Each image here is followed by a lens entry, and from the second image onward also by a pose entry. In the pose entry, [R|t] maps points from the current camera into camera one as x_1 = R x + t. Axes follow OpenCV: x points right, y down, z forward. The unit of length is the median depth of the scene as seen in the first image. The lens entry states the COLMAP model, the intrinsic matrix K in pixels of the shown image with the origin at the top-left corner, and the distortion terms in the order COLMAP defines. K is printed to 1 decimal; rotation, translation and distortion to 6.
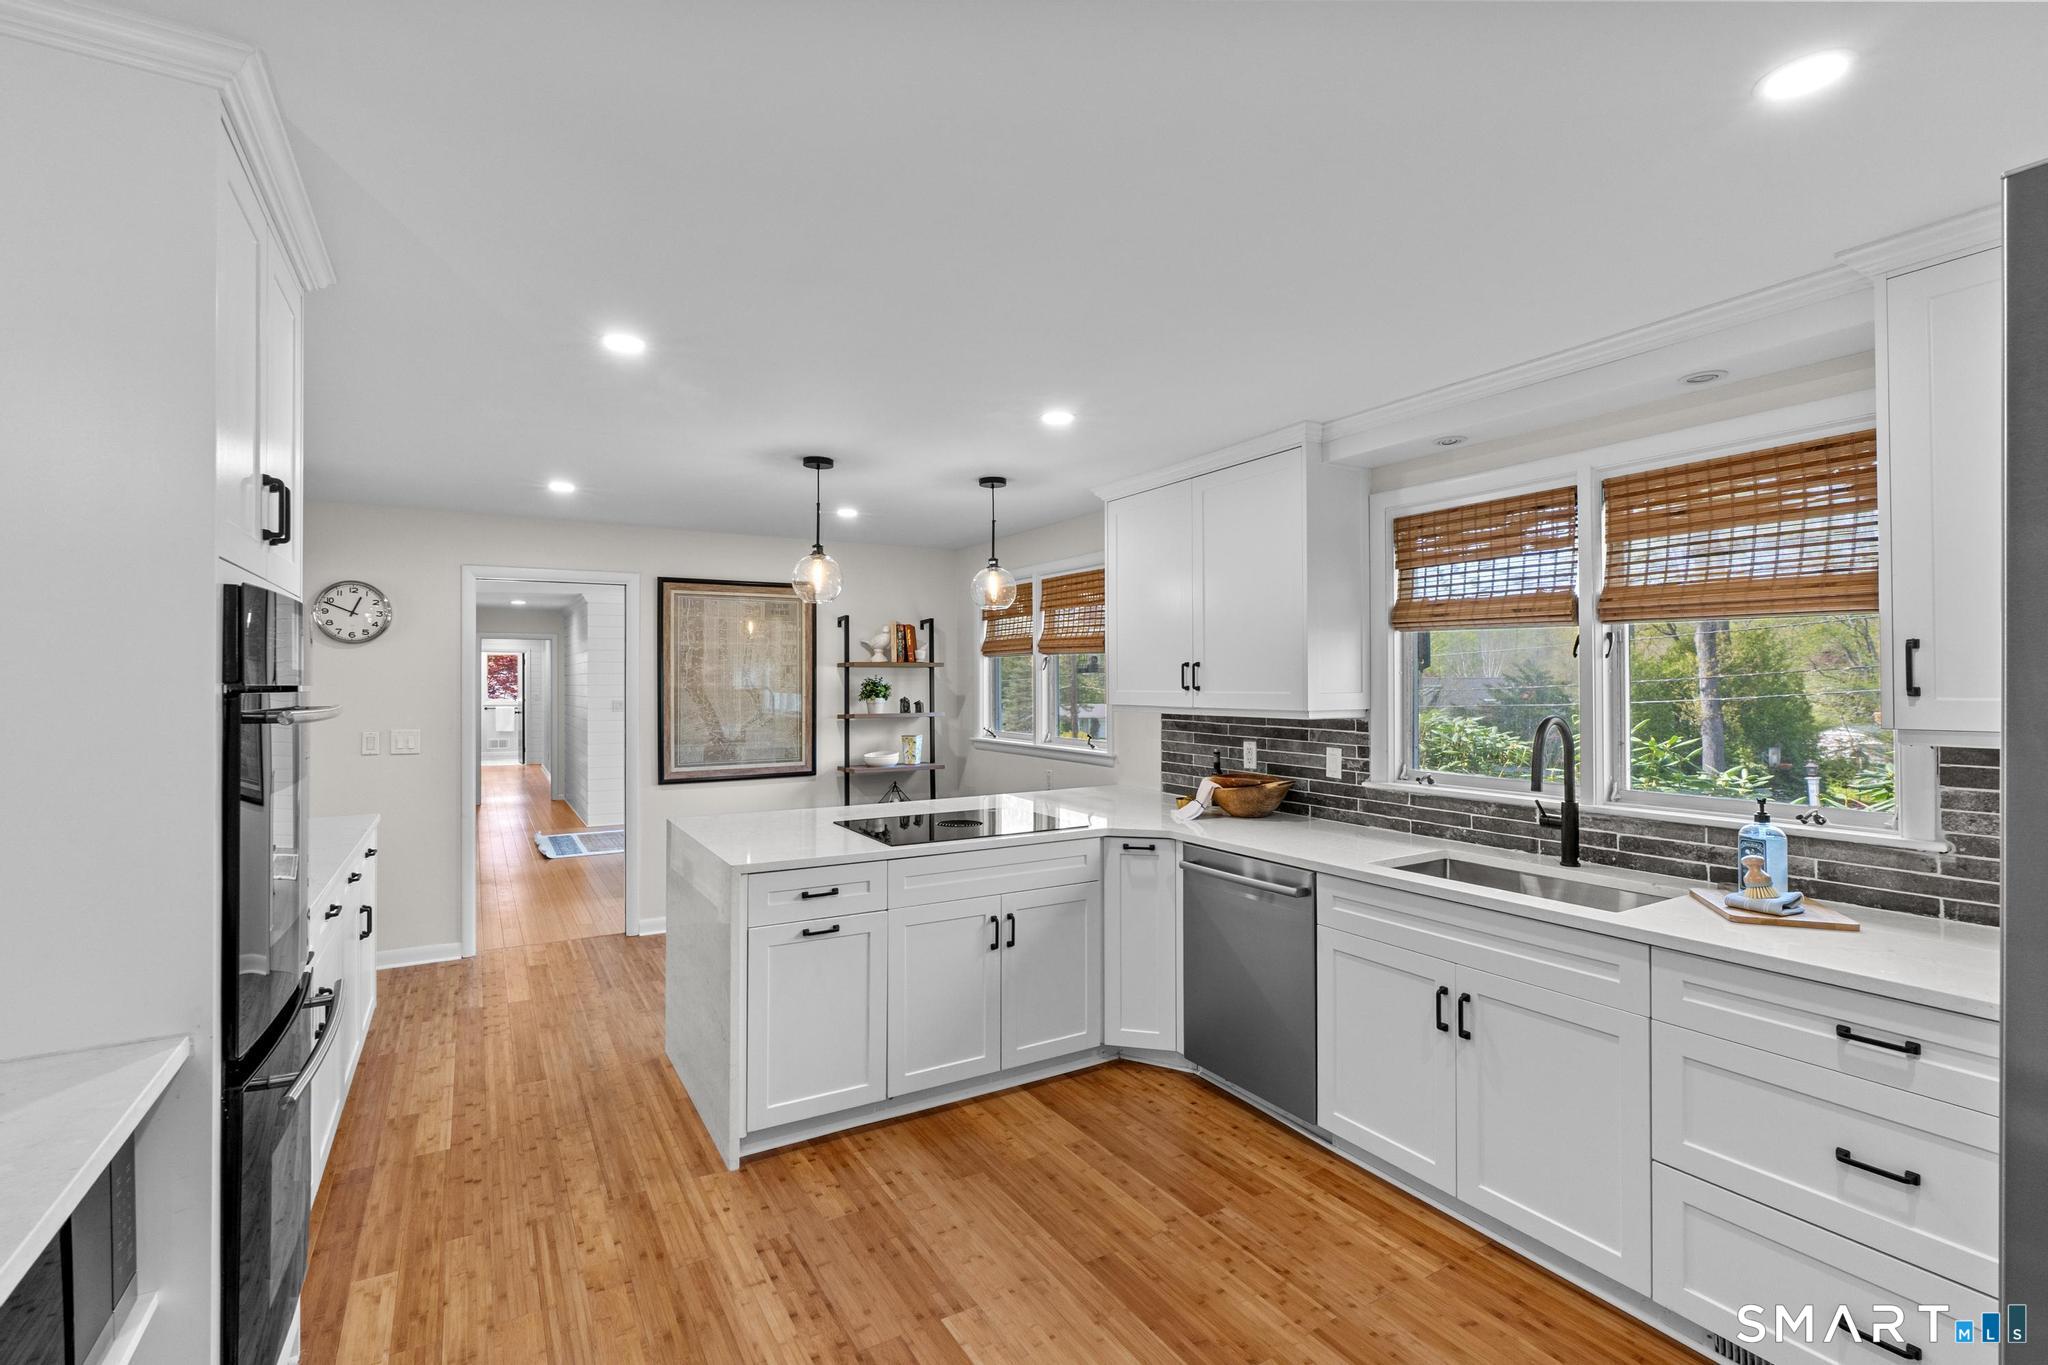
lens RADIAL K [[923.1, 0, 1018.1], [0, 923.1, 679.9], [0, 0, 1]] dist [-0.009284, 0.002605]
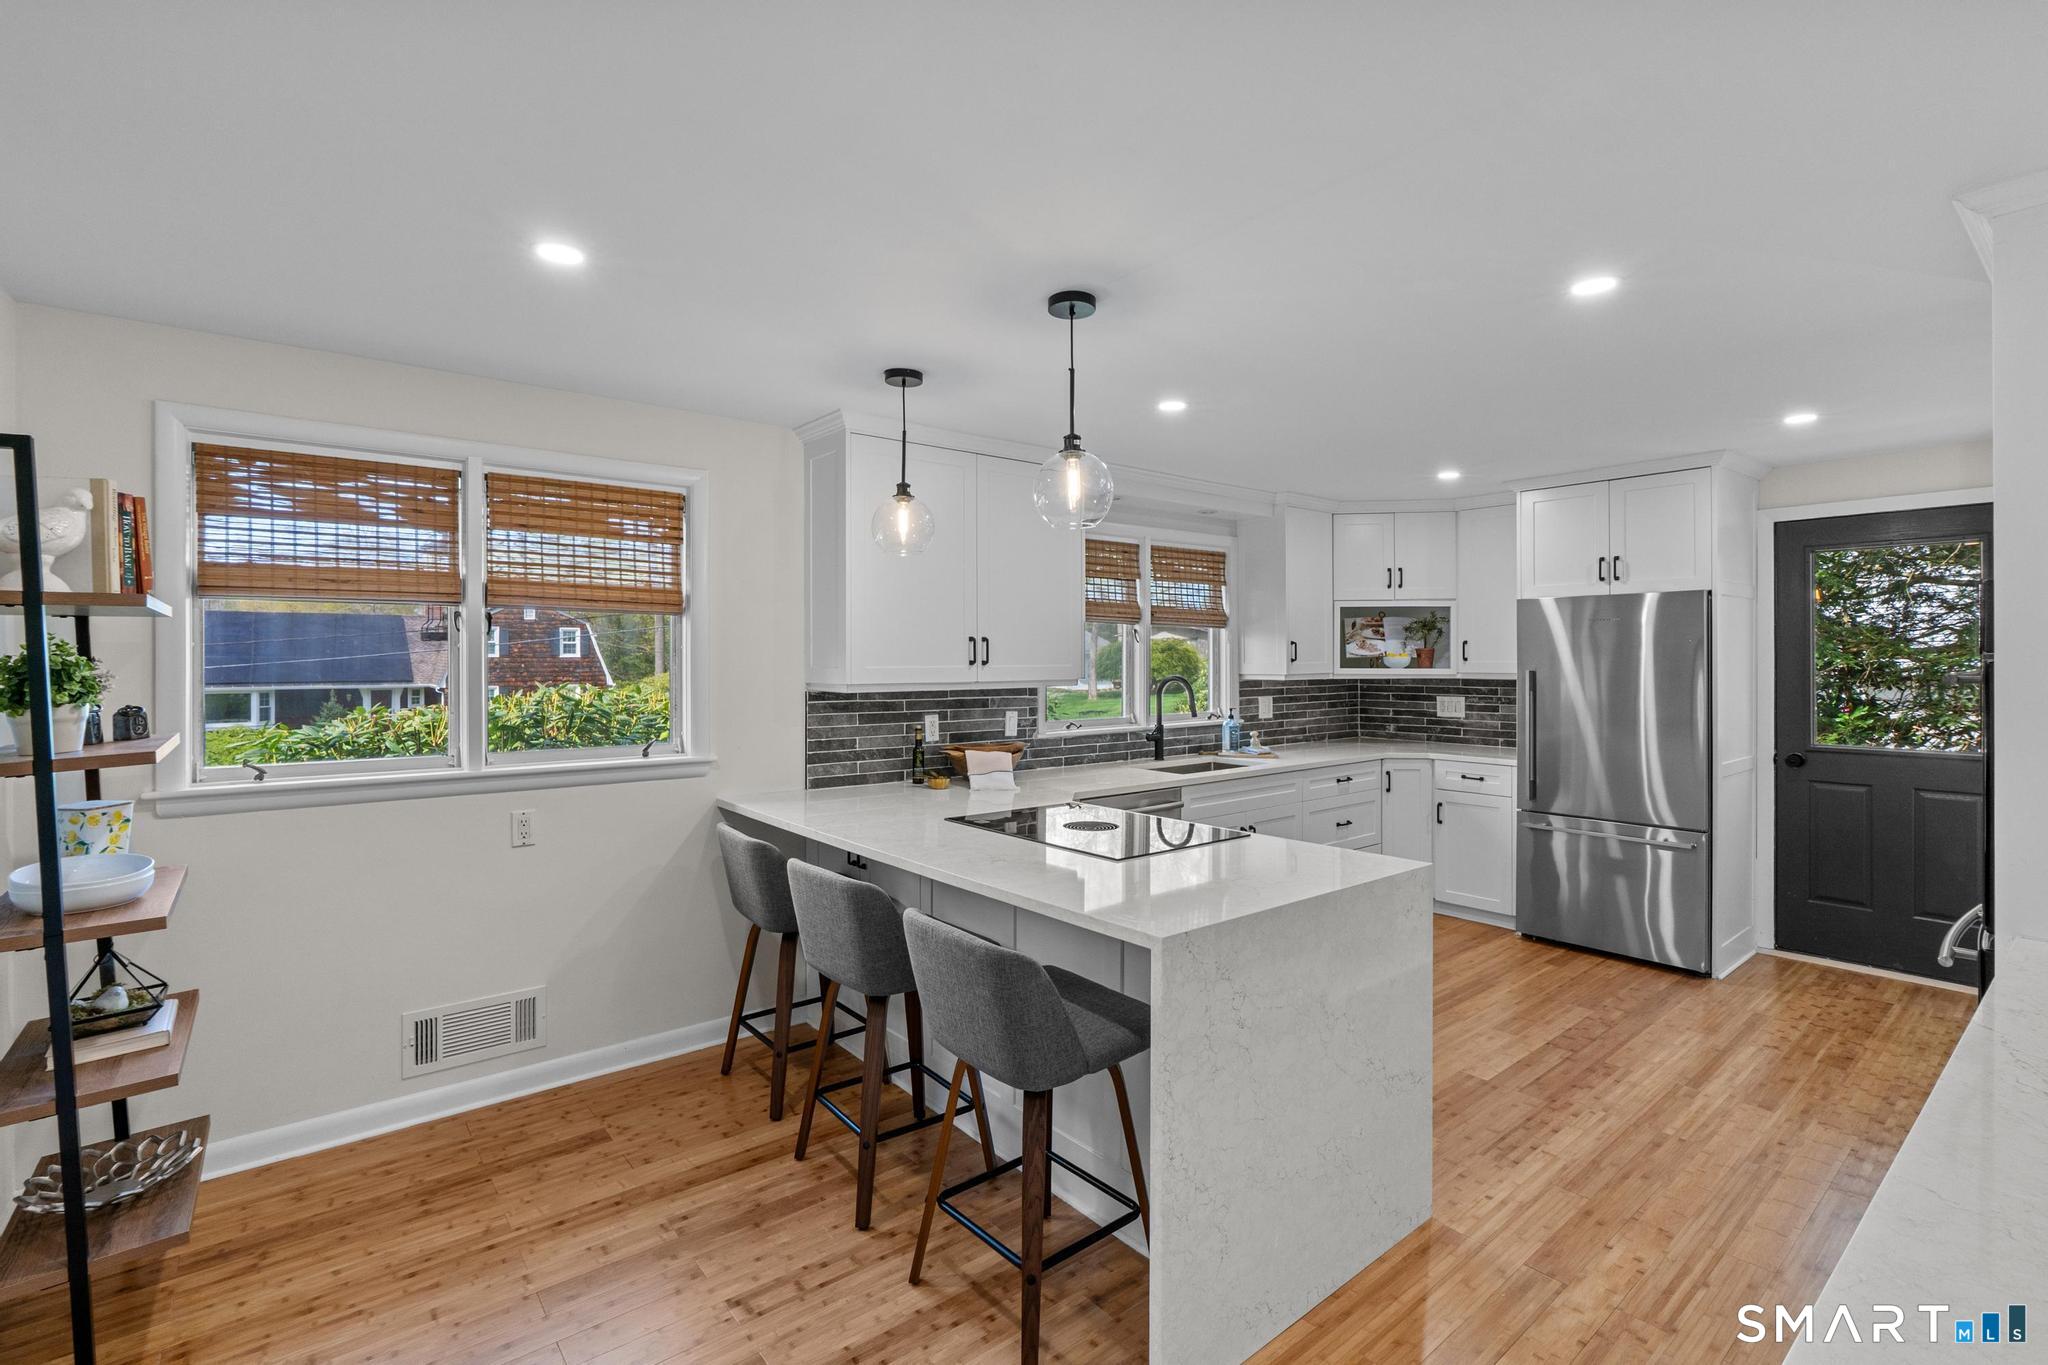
lens RADIAL K [[923.1, 0, 1009.4], [0, 923.1, 666.8], [0, 0, 1]] dist [-0.009284, 0.002605]
pose [[-0.136029, -0.006776, 0.990682, -0.905023], [-0.000076, 0.999977, 0.006829, 0.007129], [-0.990705, 0.000854, -0.136026, 1.226513]]
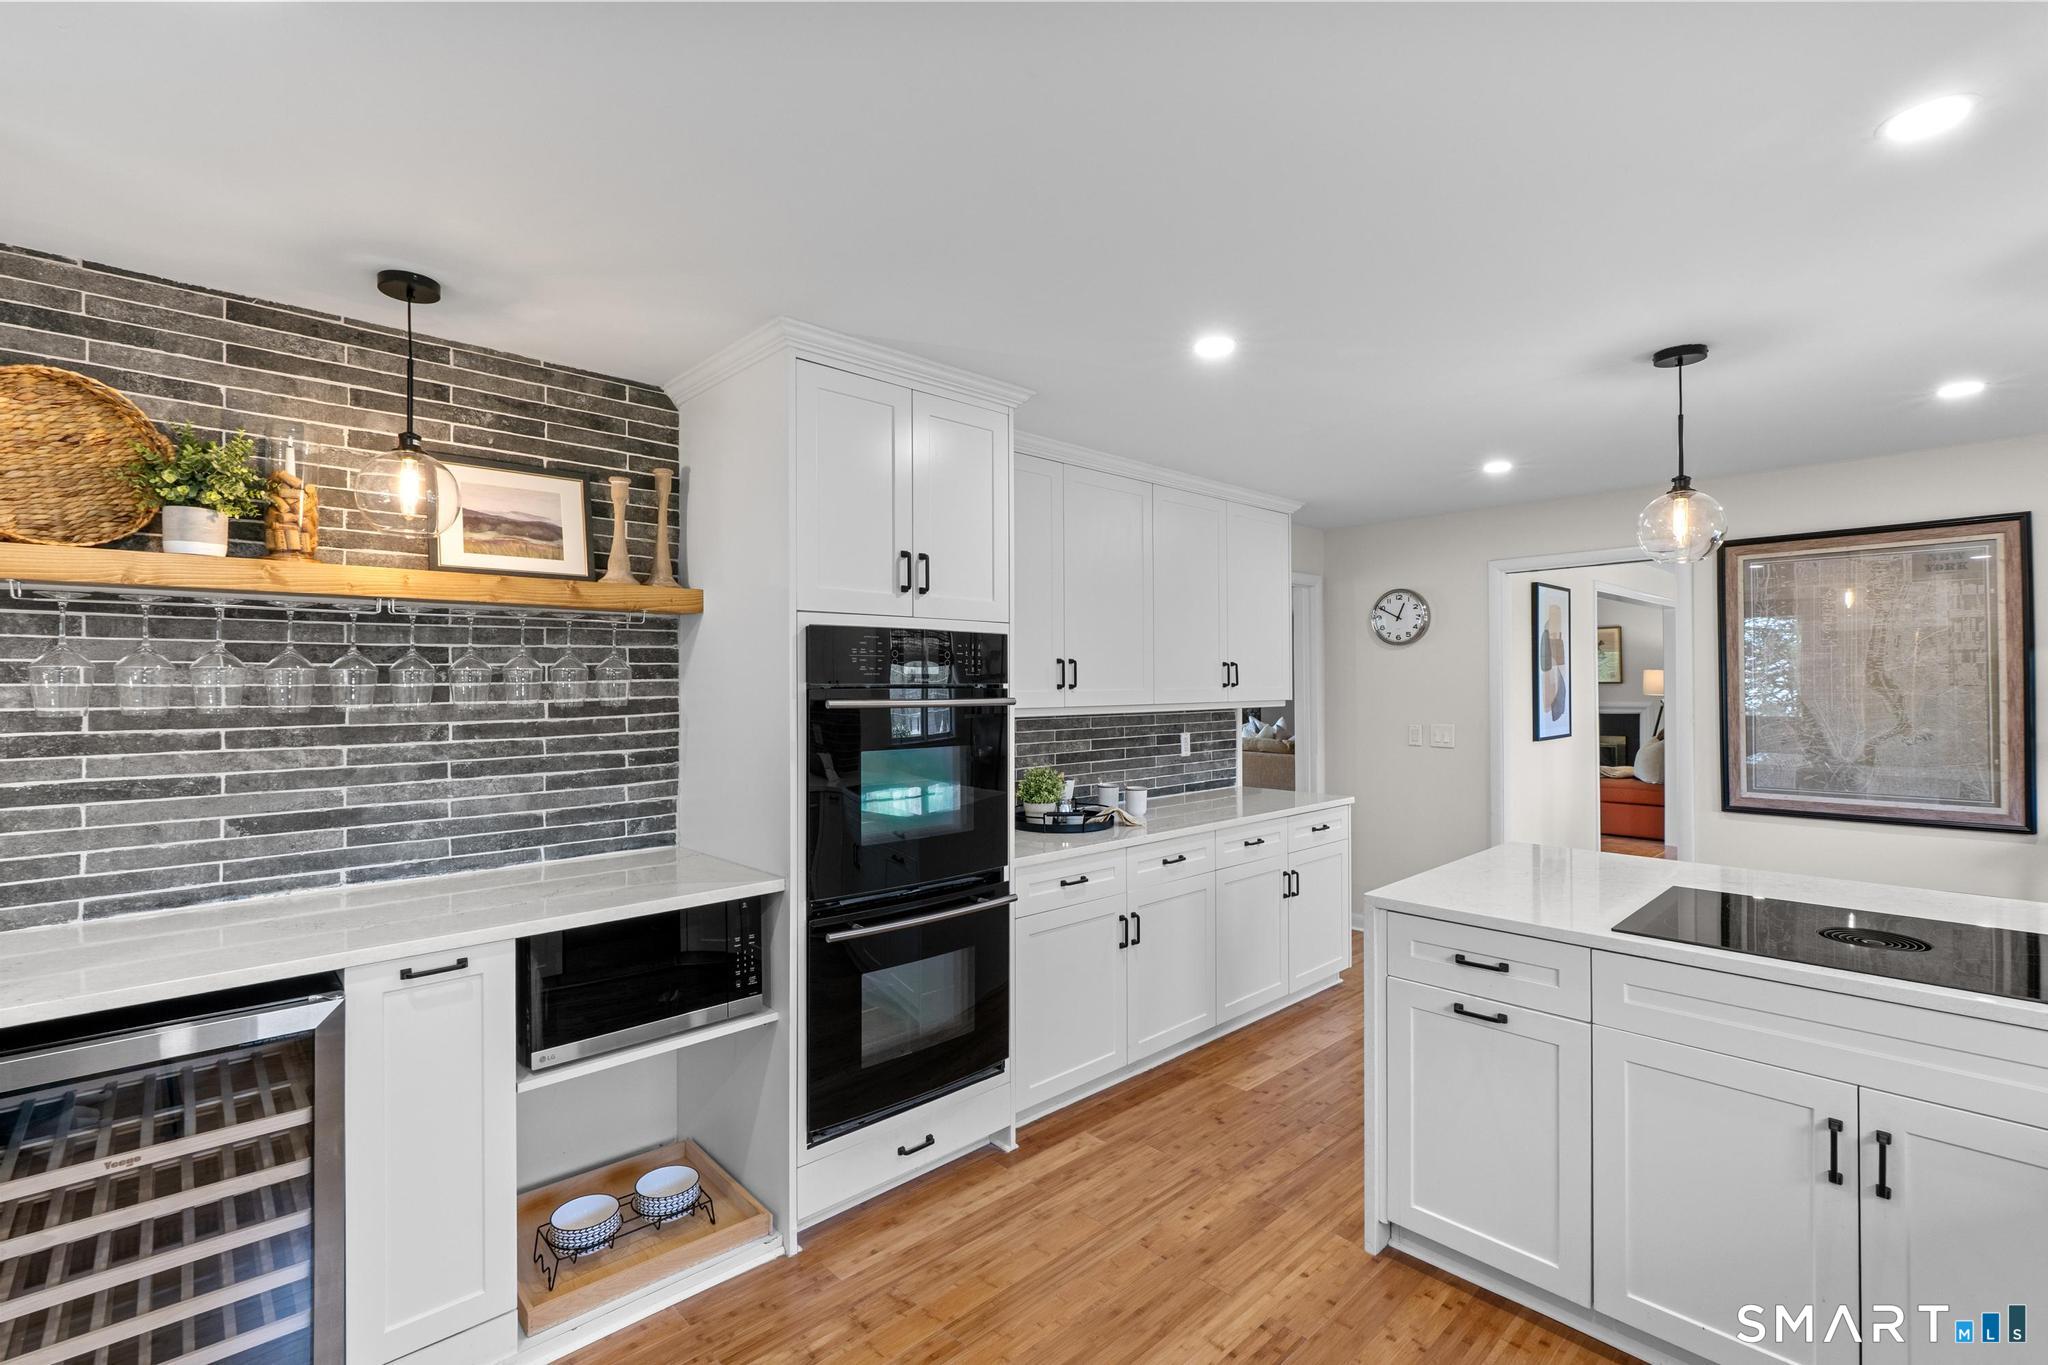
lens RADIAL K [[923.1, 0, 1014.2], [0, 923.1, 677.0], [0, 0, 1]] dist [-0.009284, 0.002605]
pose [[0.213489, -0.004942, -0.976933, 0.369854], [0.006759, 0.999971, -0.003581, 0.000231], [0.976922, -0.005838, 0.213516, 0.406038]]
